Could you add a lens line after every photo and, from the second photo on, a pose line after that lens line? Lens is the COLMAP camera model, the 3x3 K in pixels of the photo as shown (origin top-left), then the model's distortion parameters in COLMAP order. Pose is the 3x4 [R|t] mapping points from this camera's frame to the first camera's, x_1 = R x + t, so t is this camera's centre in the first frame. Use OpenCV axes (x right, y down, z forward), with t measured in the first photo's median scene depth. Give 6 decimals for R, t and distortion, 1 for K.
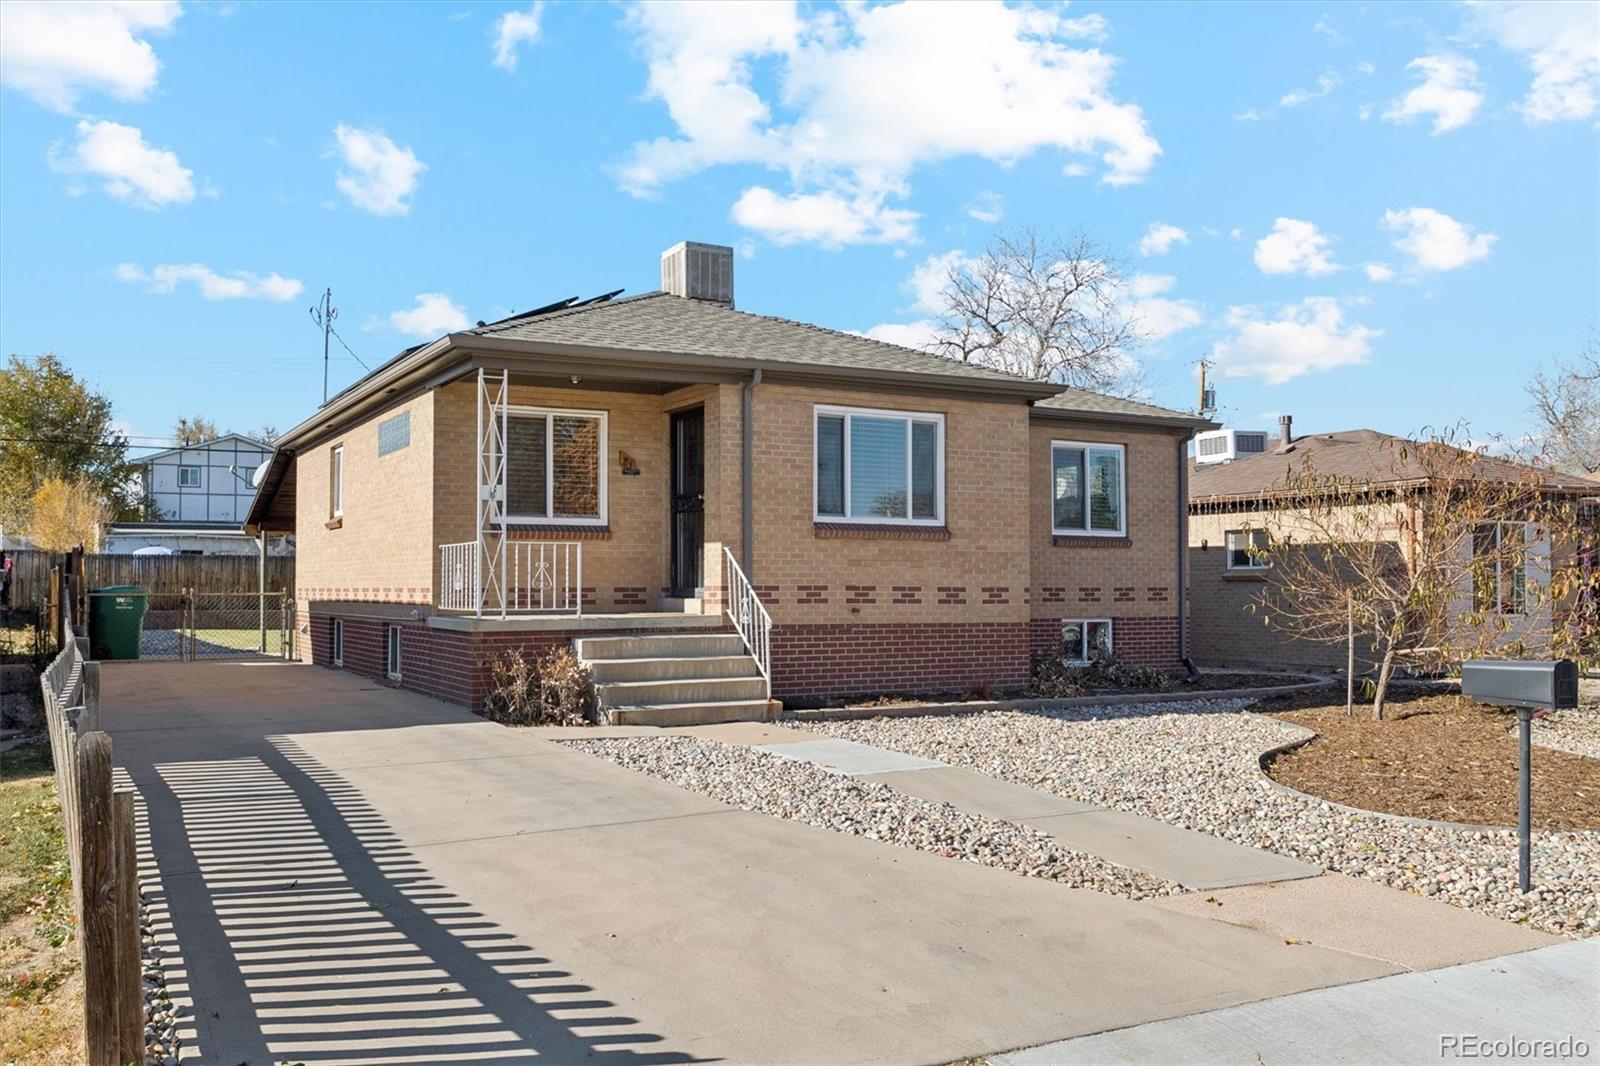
lens RADIAL K [[1499.7, 0, 791.6], [0, 1499.7, 536.5], [0, 0, 1]] dist [0.009337, 0.003372]
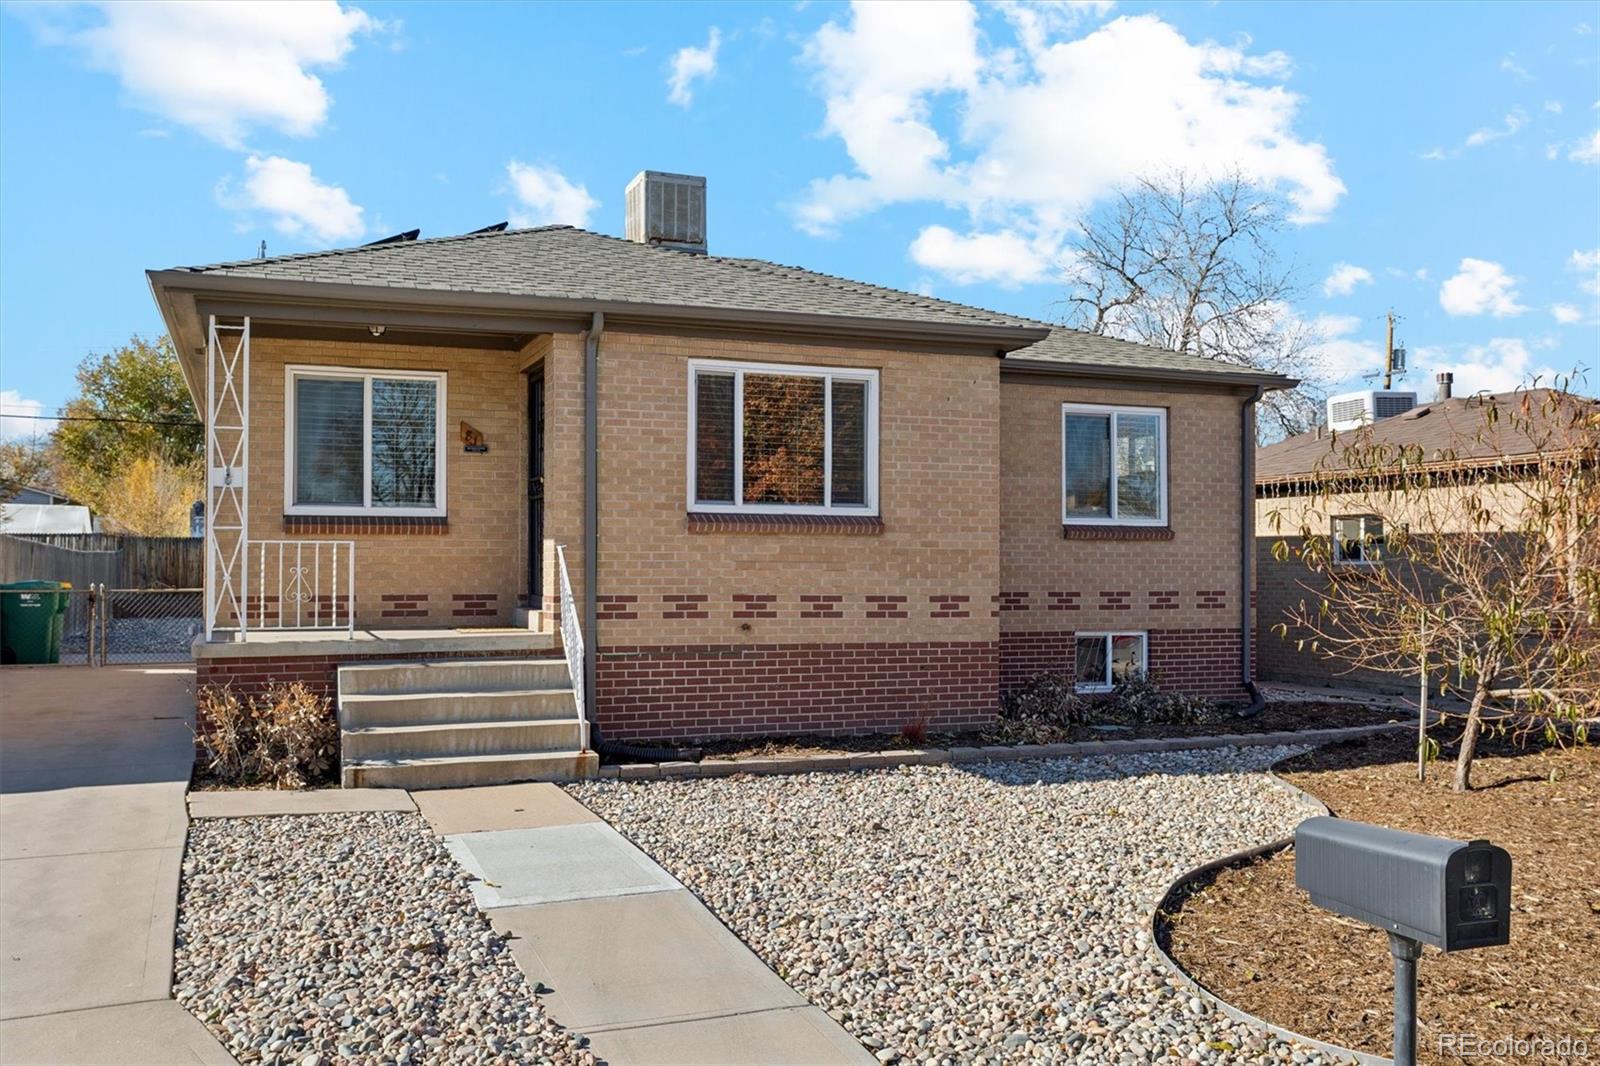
lens RADIAL K [[1499.7, 0, 801.2], [0, 1499.7, 526.3], [0, 0, 1]] dist [0.009337, 0.003372]
pose [[0.989781, -0.000410, -0.142593, 0.175728], [0.001901, 0.999945, 0.010322, -0.009836], [0.142581, -0.010488, 0.989728, 0.240832]]
